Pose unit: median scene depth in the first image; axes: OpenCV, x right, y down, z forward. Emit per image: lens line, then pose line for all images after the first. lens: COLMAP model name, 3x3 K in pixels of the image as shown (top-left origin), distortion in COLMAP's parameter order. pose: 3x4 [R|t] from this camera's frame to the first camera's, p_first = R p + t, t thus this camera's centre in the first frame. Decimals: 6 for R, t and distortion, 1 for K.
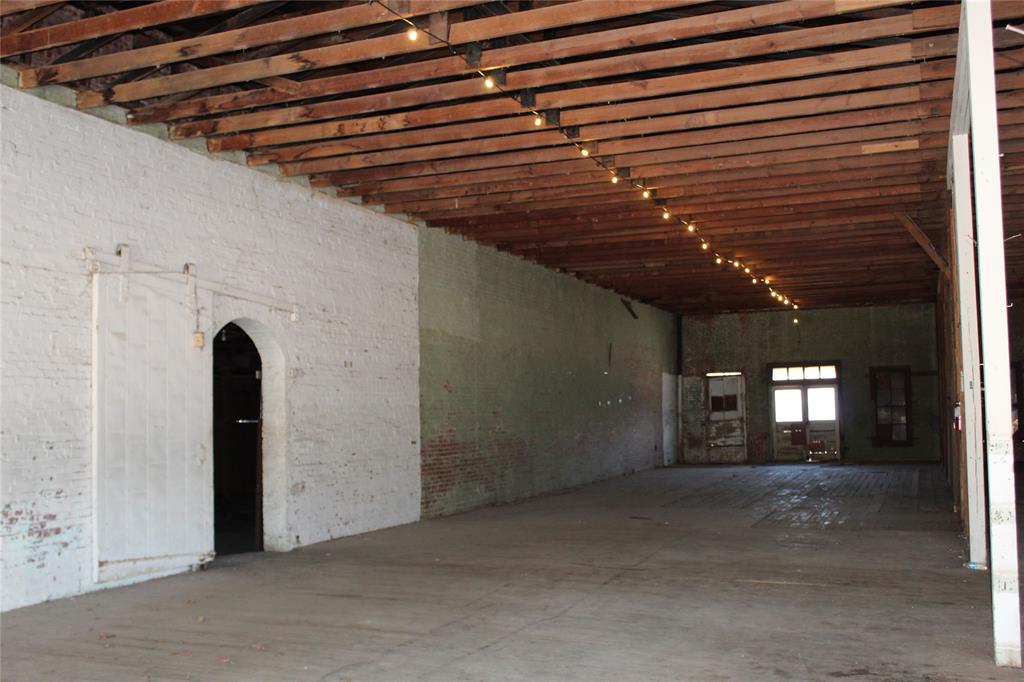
lens RADIAL K [[1019.2, 0, 510.0], [0, 1019.2, 341.9], [0, 0, 1]] dist [-0.088352, 0.000000]
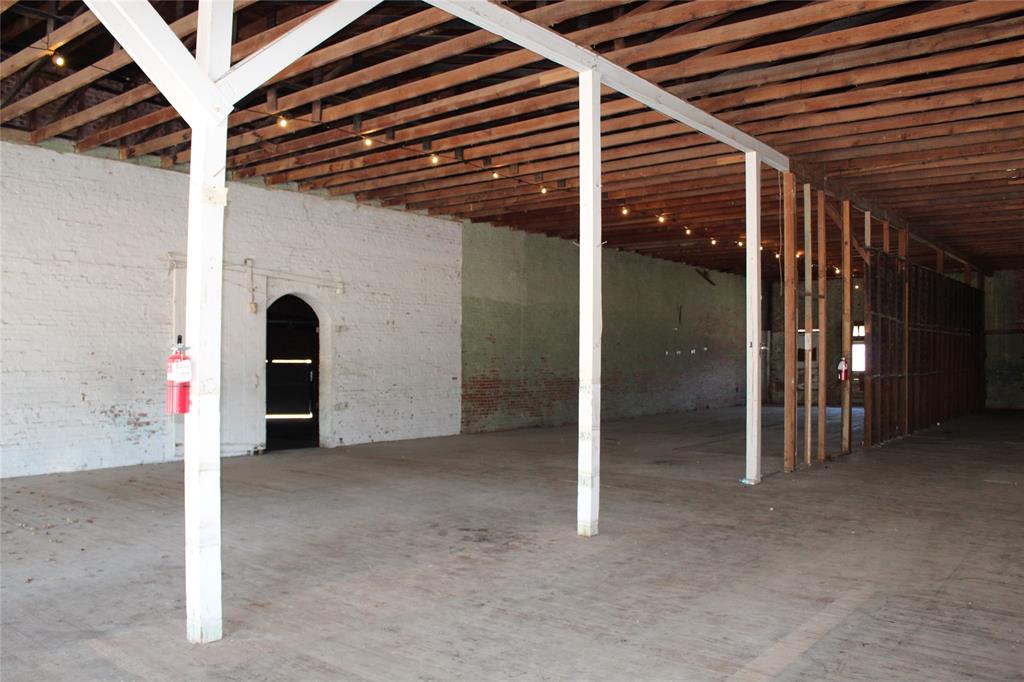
lens RADIAL K [[840.0, 0, 505.3], [0, 840.0, 342.0], [0, 0, 1]] dist [-0.157070, 0.121092]
pose [[0.960617, 0.013752, -0.277534, 0.386446], [0.000496, 0.998688, 0.051202, -0.013487], [0.277874, -0.049323, 0.959350, -0.112950]]
